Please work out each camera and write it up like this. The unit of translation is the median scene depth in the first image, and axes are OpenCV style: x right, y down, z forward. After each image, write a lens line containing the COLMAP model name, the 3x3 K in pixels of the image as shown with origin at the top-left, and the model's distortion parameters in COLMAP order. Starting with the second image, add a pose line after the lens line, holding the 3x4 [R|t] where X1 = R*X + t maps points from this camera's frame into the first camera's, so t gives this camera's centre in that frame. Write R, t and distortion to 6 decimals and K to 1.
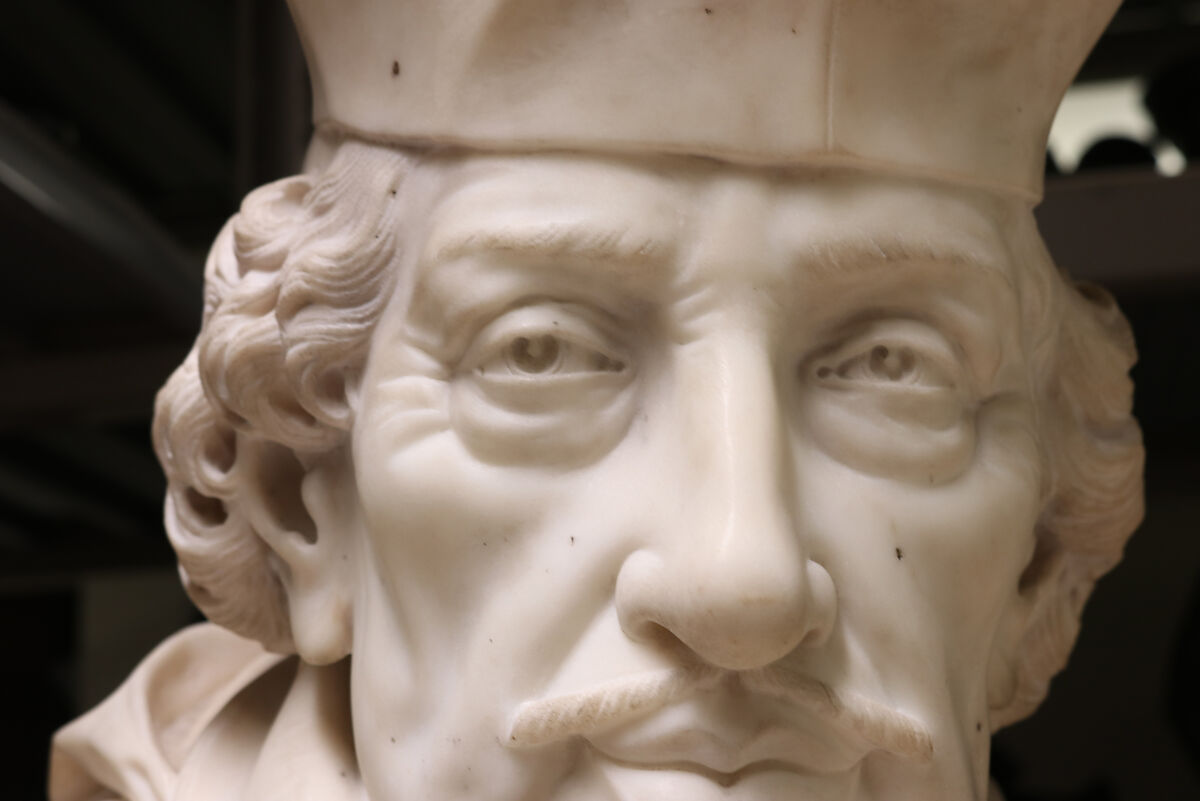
lens RADIAL K [[2104.9, 0, 597.4], [0, 2104.9, 404.5], [0, 0, 1]] dist [-0.022939, -0.018606]
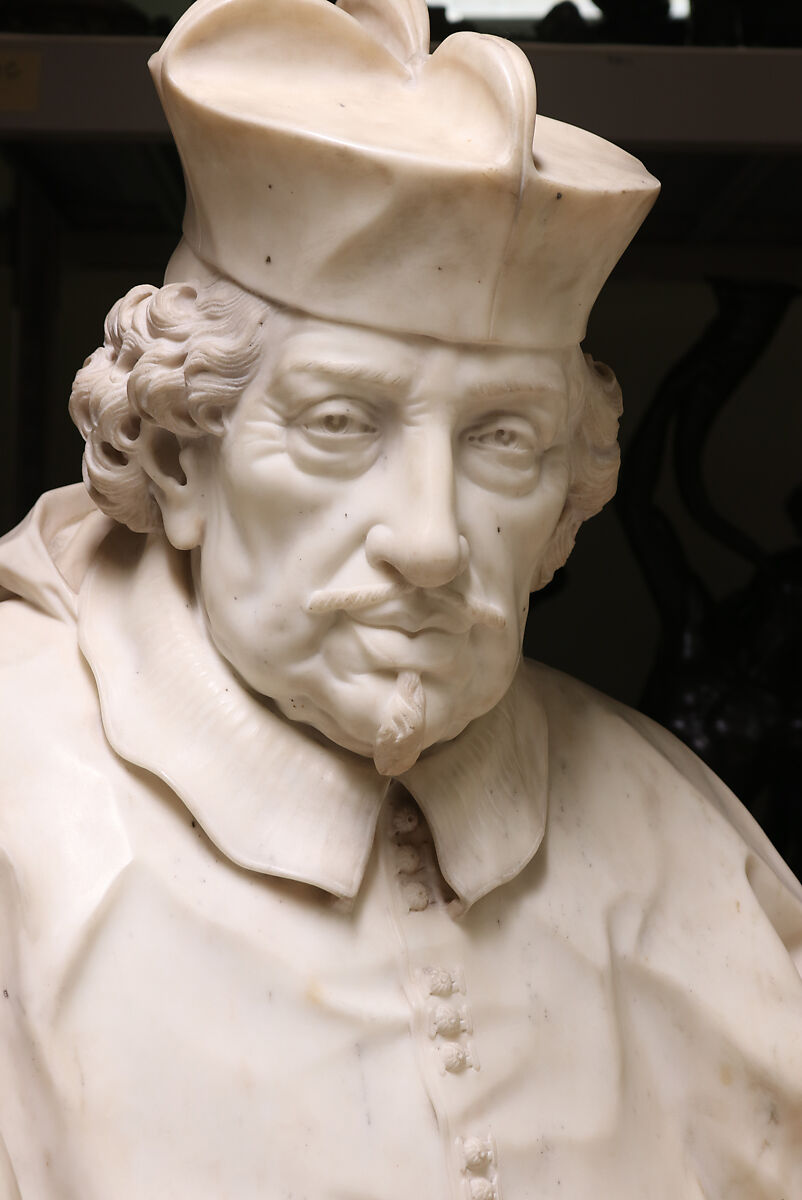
lens RADIAL K [[2589.8, 0, 401.0], [0, 2589.8, 600.0], [0, 0, 1]] dist [0.043943, 0.202467]
pose [[0.980725, 0.060307, 0.185853, -0.410315], [-0.102431, 0.968683, 0.226190, -0.418986], [-0.166392, -0.240867, 0.956189, -1.399090]]
